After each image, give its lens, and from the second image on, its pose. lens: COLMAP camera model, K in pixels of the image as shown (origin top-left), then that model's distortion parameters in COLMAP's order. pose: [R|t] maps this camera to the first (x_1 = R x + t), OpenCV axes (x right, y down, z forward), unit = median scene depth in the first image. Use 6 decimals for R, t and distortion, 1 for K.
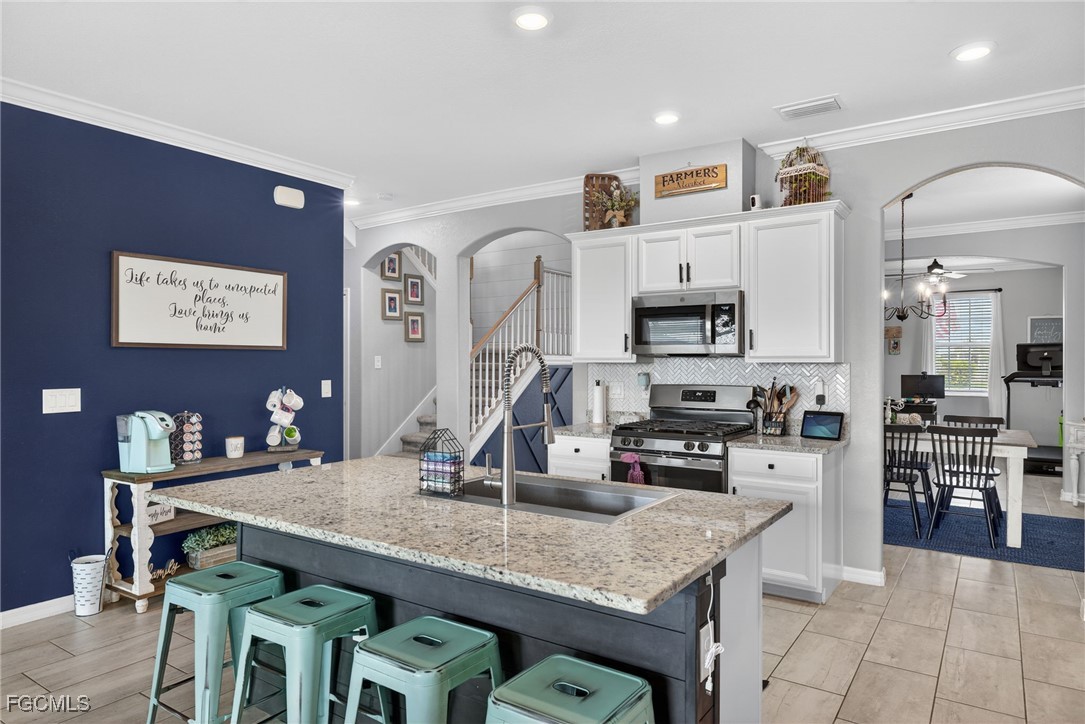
lens RADIAL K [[650.4, 0, 542.5], [0, 650.4, 362.0], [0, 0, 1]] dist [-0.002281, 0.000455]
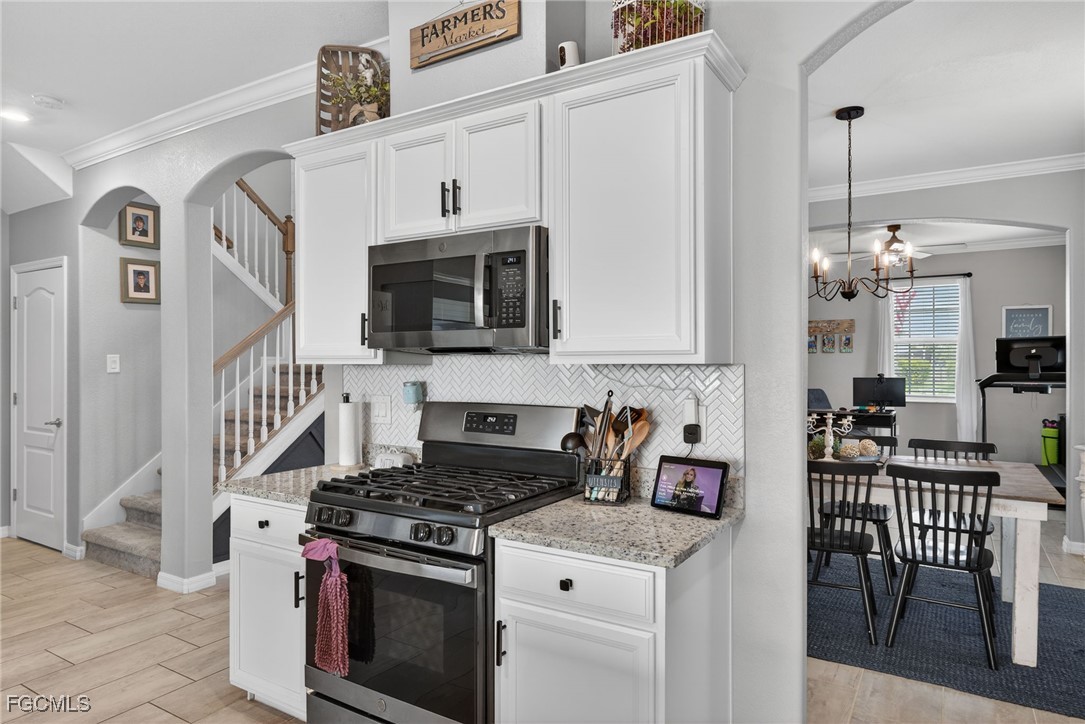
lens RADIAL K [[640.2, 0, 542.5], [0, 640.2, 362.0], [0, 0, 1]] dist [-0.003022, 0.000032]
pose [[0.998968, -0.001923, 0.045369, 0.245369], [0.001930, 0.999998, -0.000117, -0.000574], [-0.045368, 0.000205, 0.998970, 0.420316]]
